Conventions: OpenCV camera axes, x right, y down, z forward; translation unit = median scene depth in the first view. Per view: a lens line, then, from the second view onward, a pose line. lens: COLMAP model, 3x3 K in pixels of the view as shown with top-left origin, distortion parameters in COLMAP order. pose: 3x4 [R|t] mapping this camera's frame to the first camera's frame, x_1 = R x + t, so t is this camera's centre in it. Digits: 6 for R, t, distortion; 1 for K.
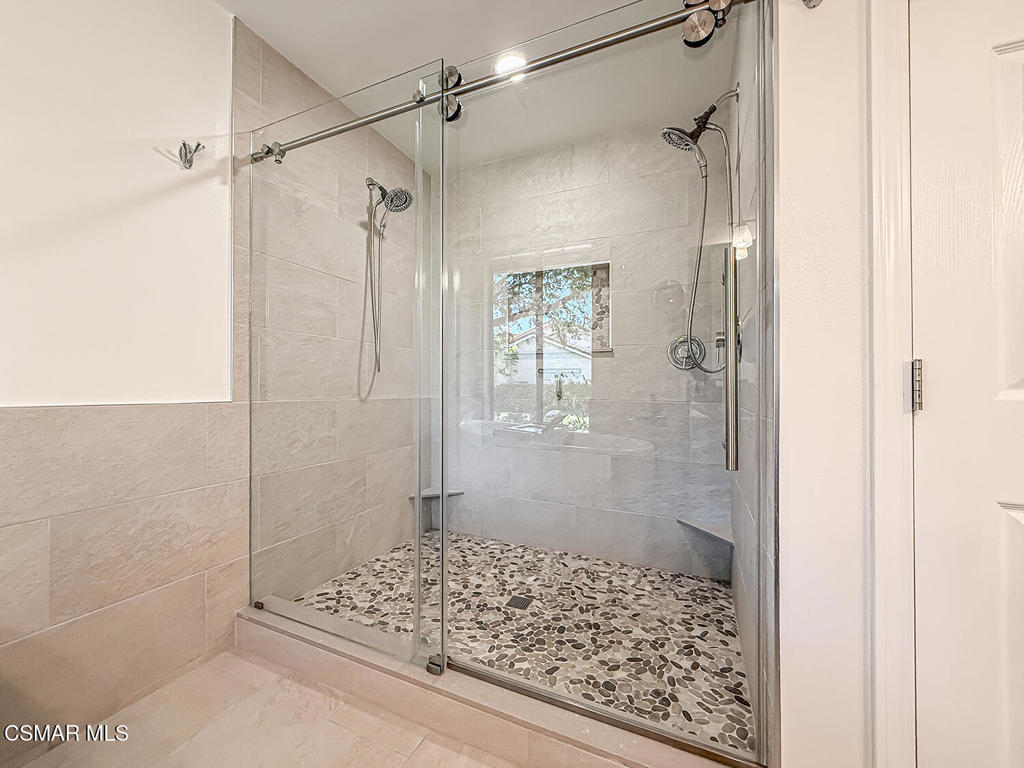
lens RADIAL K [[426.6, 0, 510.7], [0, 426.6, 383.5], [0, 0, 1]] dist [-0.002525, 0.001605]
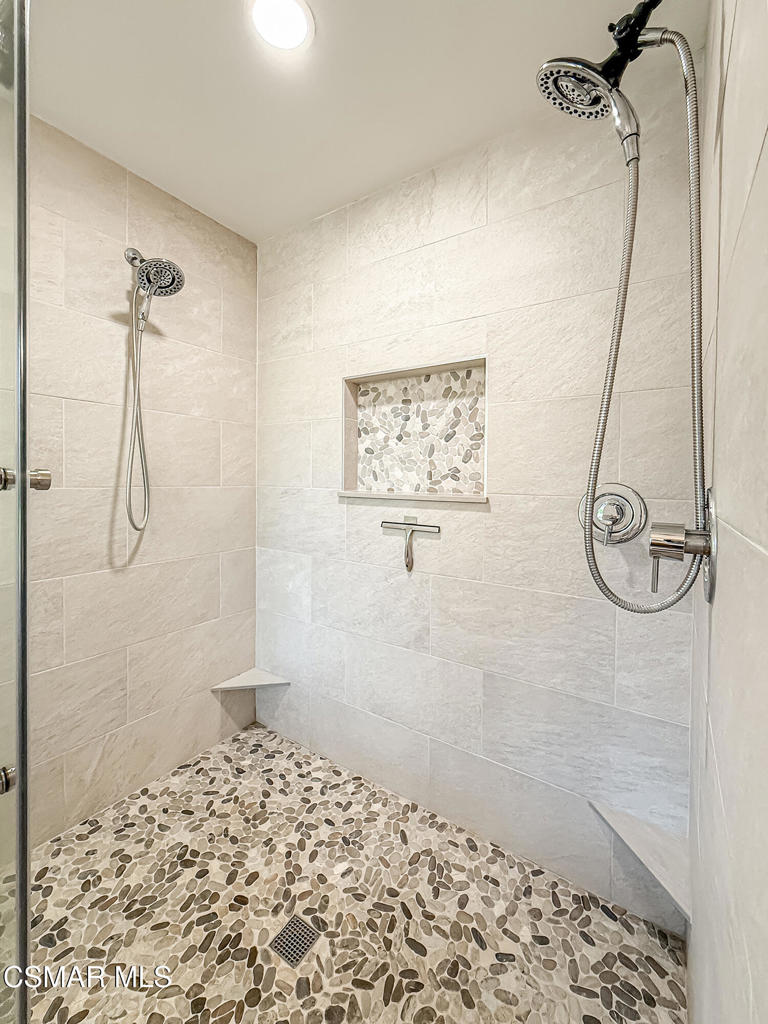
lens RADIAL K [[426.6, 0, 392.5], [0, 426.6, 485.3], [0, 0, 1]] dist [-0.002525, 0.001605]
pose [[0.985657, 0.008688, -0.168535, 0.219733], [-0.003237, 0.999464, 0.032589, -0.127614], [0.168728, -0.031576, 0.985157, 0.395010]]
